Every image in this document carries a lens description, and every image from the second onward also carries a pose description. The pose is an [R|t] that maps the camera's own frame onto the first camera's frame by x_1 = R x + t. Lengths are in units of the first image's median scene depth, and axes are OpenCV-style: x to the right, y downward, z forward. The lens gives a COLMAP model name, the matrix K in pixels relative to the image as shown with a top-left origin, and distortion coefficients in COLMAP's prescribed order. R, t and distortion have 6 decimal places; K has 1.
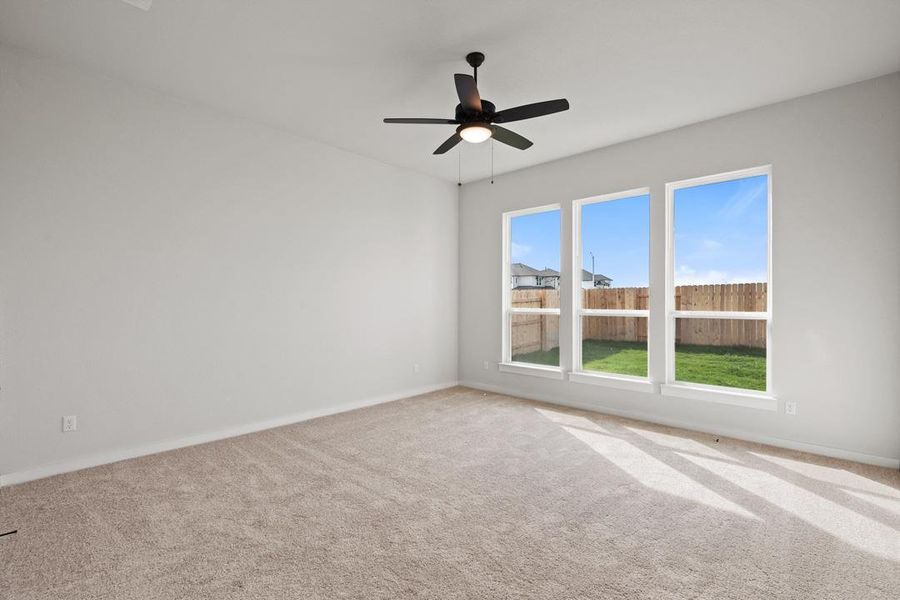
lens RADIAL K [[413.7, 0, 449.6], [0, 413.7, 302.2], [0, 0, 1]] dist [0.009708, -0.006203]
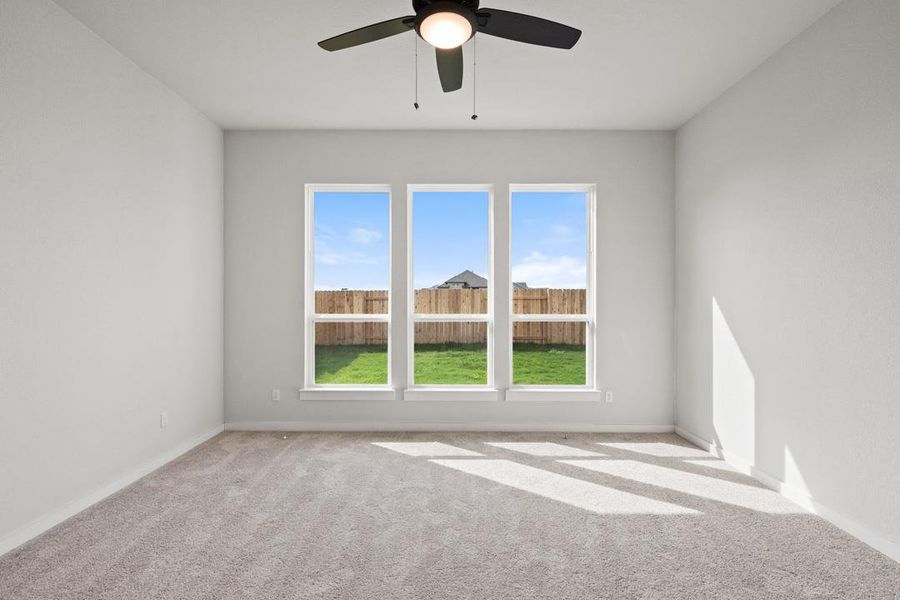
lens RADIAL K [[413.7, 0, 449.6], [0, 413.7, 302.2], [0, 0, 1]] dist [0.009708, -0.006203]
pose [[0.729847, 0.004804, 0.683593, -0.236864], [0.000084, 0.999975, -0.007117, -0.000473], [-0.683610, 0.005252, 0.729828, 0.367257]]
